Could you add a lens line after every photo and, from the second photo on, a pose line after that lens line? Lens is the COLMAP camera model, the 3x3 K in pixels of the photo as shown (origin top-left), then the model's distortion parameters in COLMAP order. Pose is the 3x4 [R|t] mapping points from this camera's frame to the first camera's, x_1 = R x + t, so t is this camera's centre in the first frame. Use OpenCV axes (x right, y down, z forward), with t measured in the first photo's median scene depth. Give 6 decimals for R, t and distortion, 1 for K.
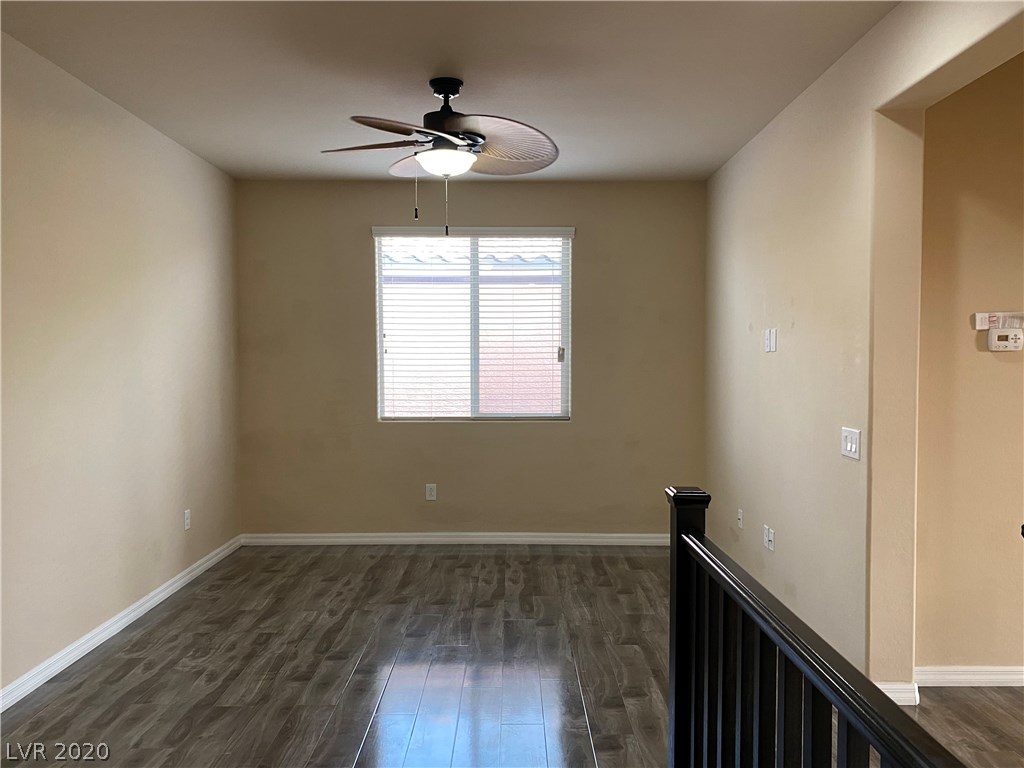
lens RADIAL K [[791.8, 0, 512.7], [0, 791.8, 378.1], [0, 0, 1]] dist [0.026108, -0.021836]
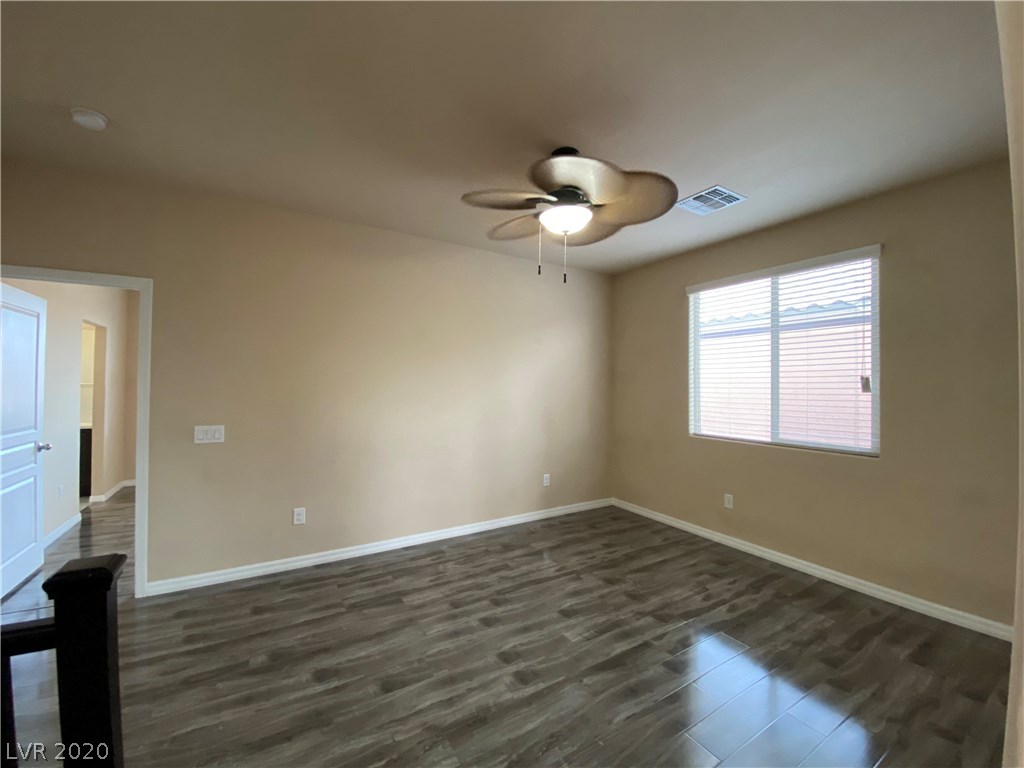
lens RADIAL K [[414.5, 0, 511.5], [0, 414.5, 385.0], [0, 0, 1]] dist [0.003422, -0.003686]
pose [[0.516563, 0.007303, -0.856218, 0.330565], [-0.028355, 0.999561, -0.008582, -0.017825], [0.855780, 0.028711, 0.516543, 0.513348]]
